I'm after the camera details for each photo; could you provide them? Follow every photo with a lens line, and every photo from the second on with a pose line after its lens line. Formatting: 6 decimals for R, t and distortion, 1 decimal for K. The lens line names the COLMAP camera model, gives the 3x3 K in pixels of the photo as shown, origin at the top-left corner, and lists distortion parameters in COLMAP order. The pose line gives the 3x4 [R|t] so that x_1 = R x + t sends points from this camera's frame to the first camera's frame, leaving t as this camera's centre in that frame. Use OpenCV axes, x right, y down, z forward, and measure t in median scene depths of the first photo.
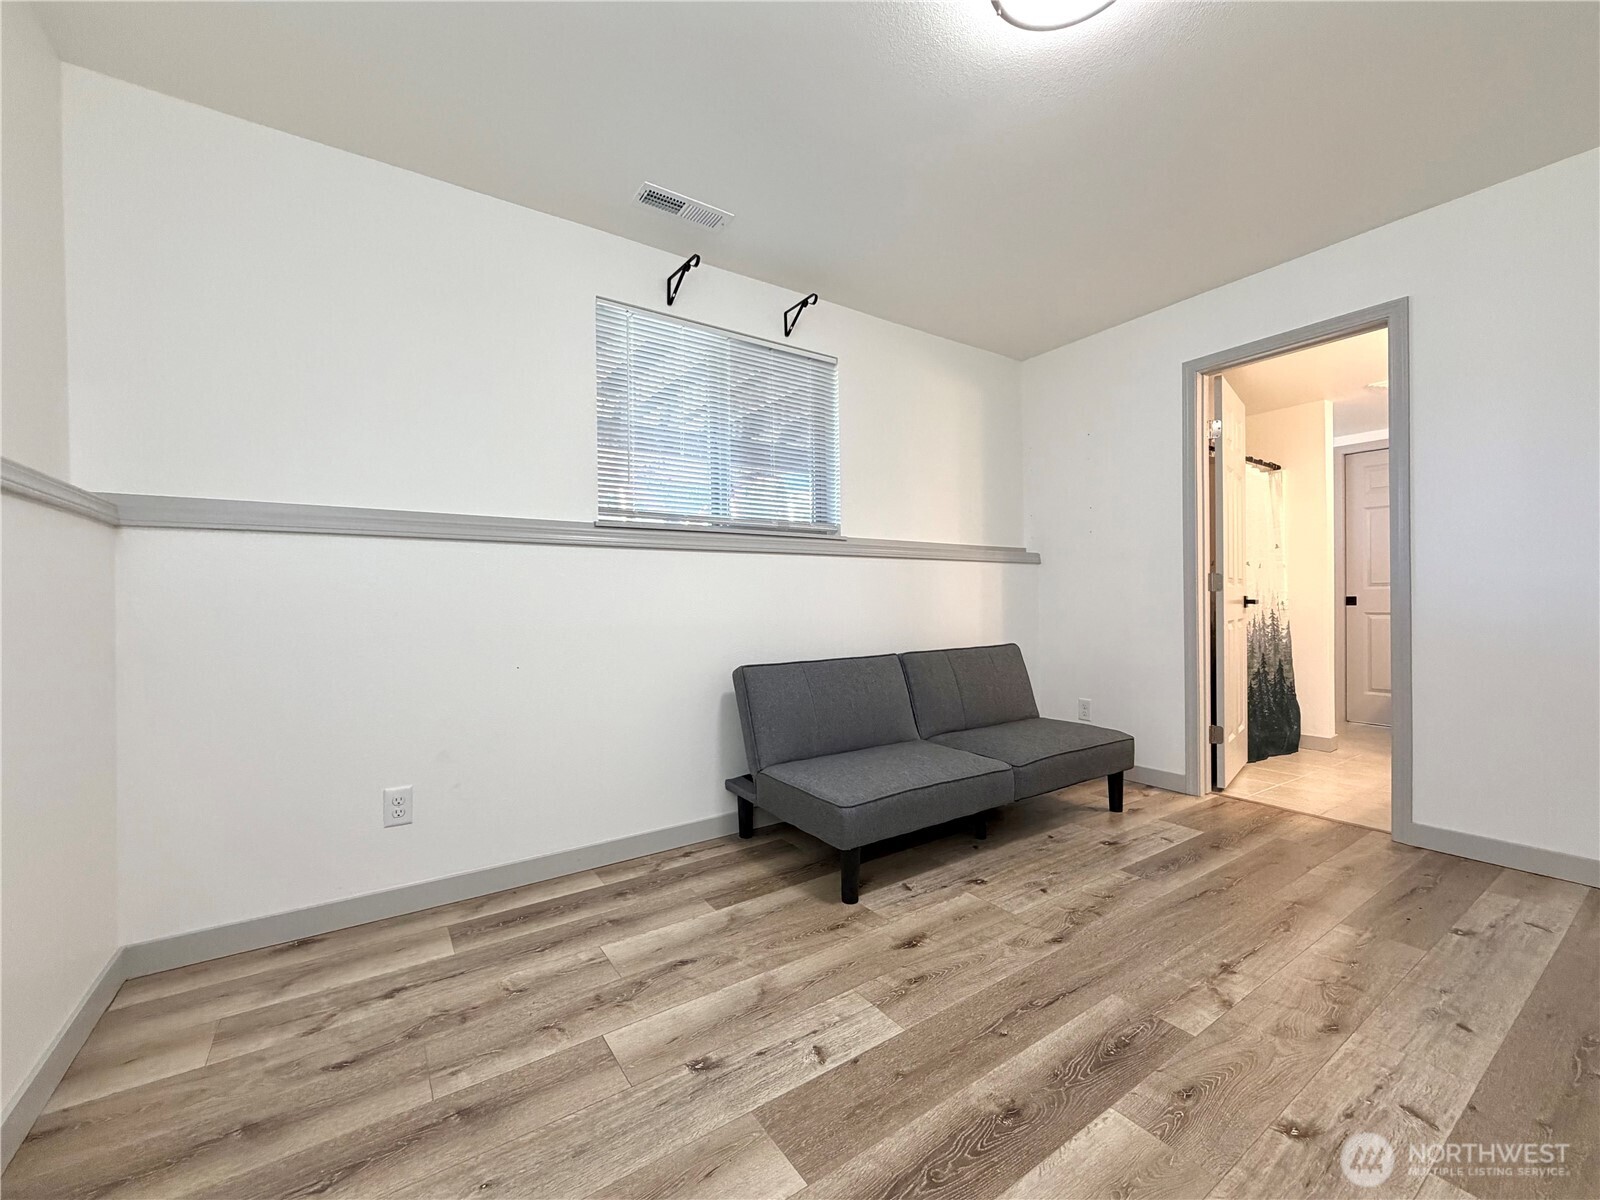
lens RADIAL K [[647.8, 0, 802.7], [0, 647.8, 604.8], [0, 0, 1]] dist [-0.000207, -0.000050]
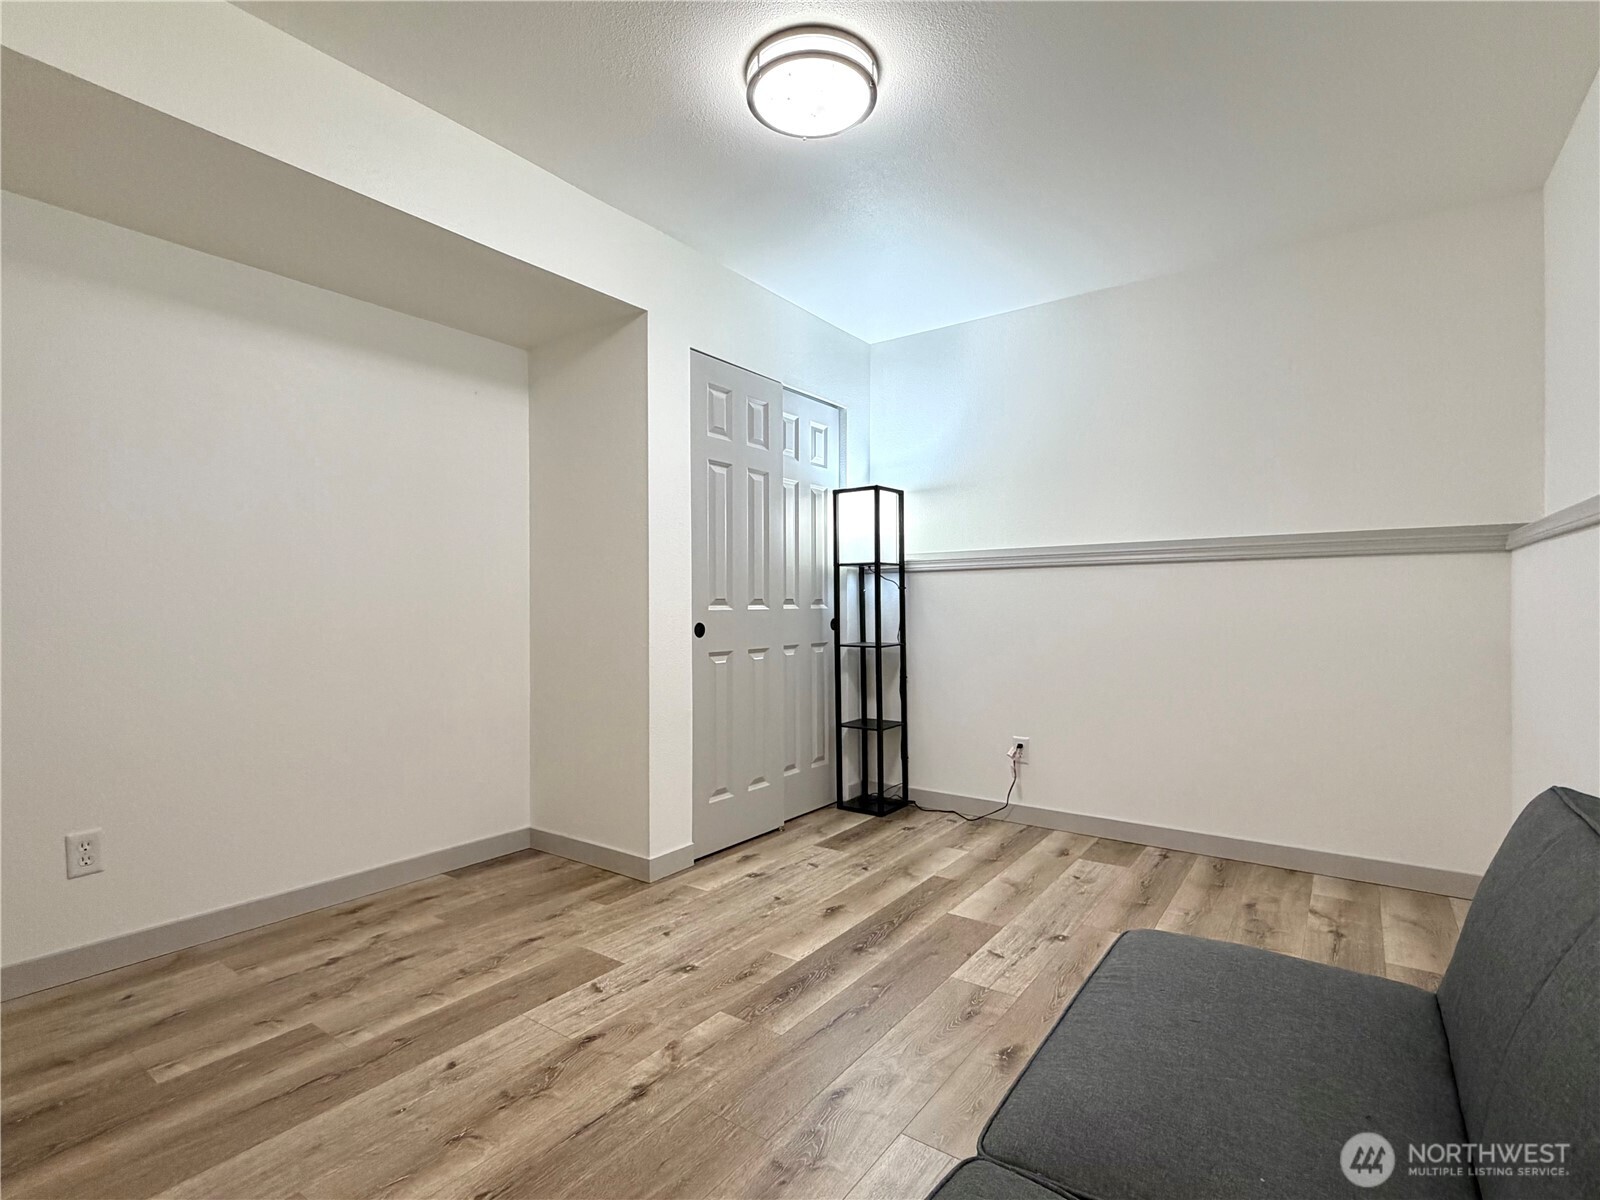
lens RADIAL K [[782.0, 0, 789.0], [0, 782.0, 604.5], [0, 0, 1]] dist [0.000910, 0.000222]
pose [[-0.943233, 0.013900, -0.331840, 0.868902], [0.011864, 0.999896, 0.008159, -0.048648], [0.331919, 0.003759, -0.943300, 2.156710]]
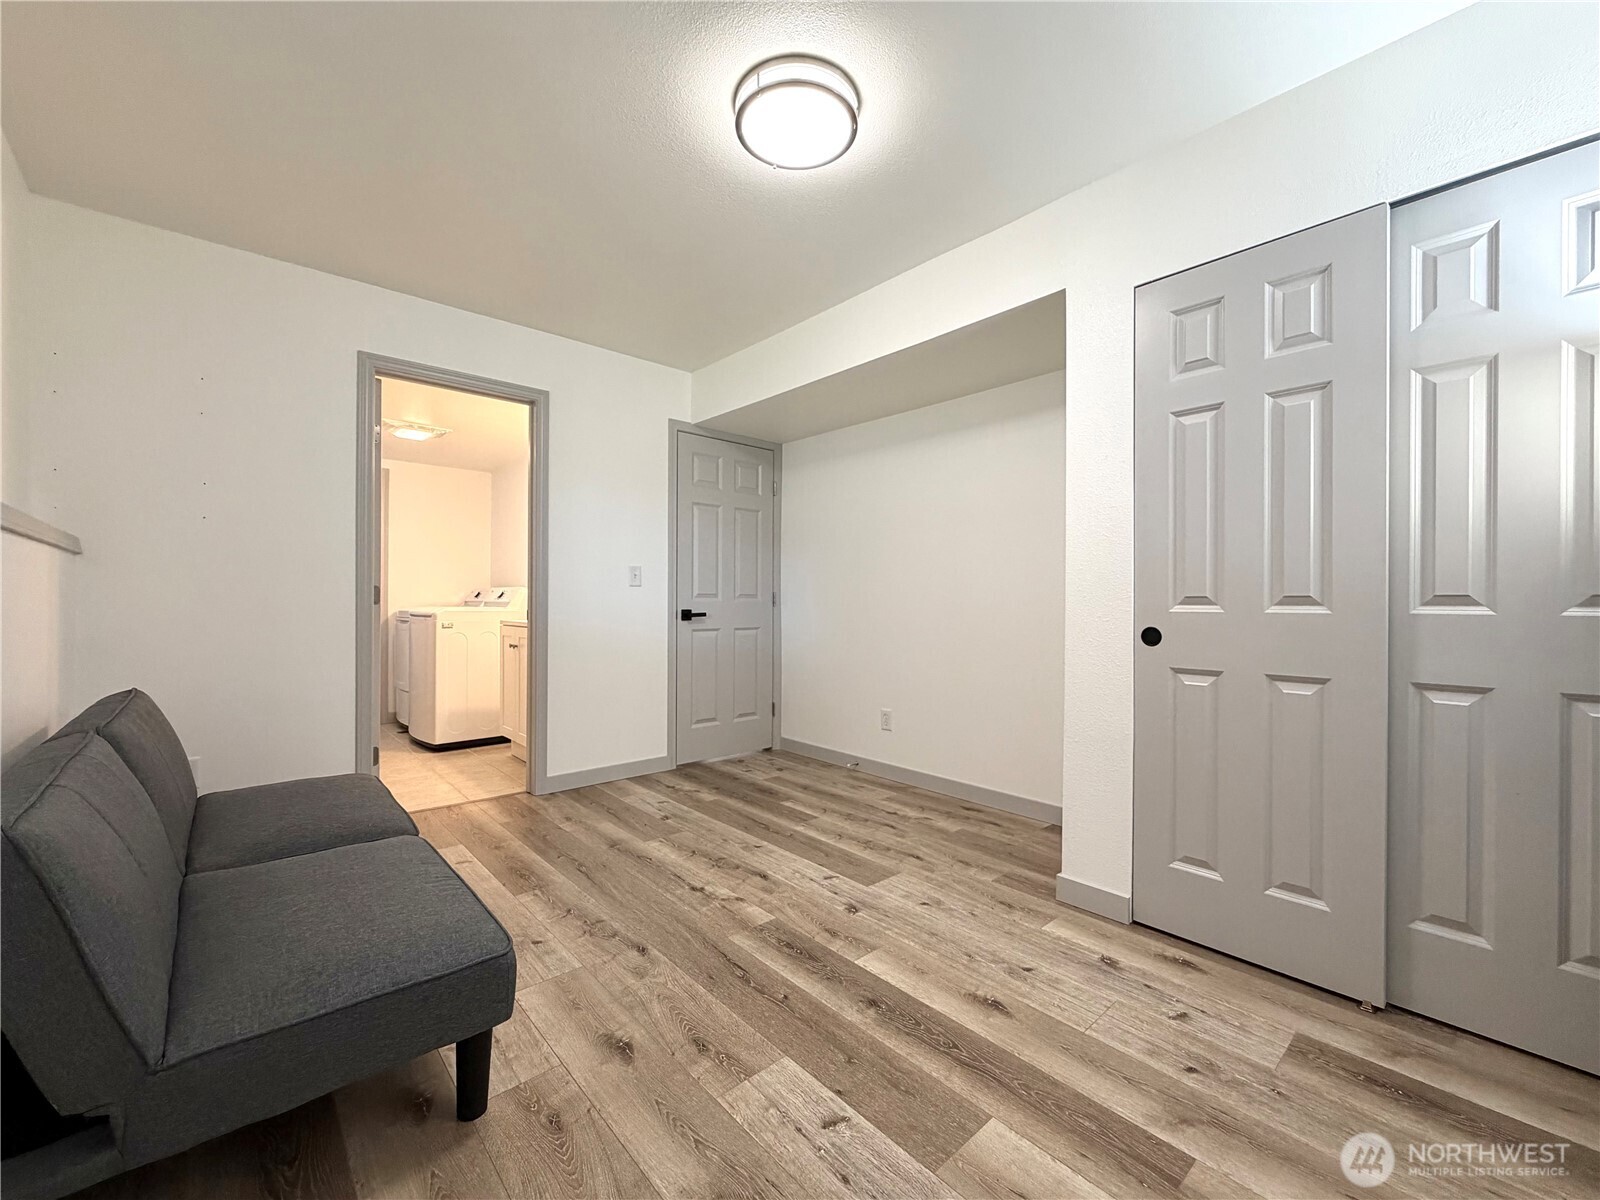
lens RADIAL K [[647.8, 0, 802.7], [0, 647.8, 604.8], [0, 0, 1]] dist [-0.000207, -0.000050]
pose [[-0.128618, 0.006669, 0.991672, -0.791845], [0.002733, 0.999976, -0.006371, -0.027128], [-0.991690, 0.001890, -0.128633, 1.046324]]
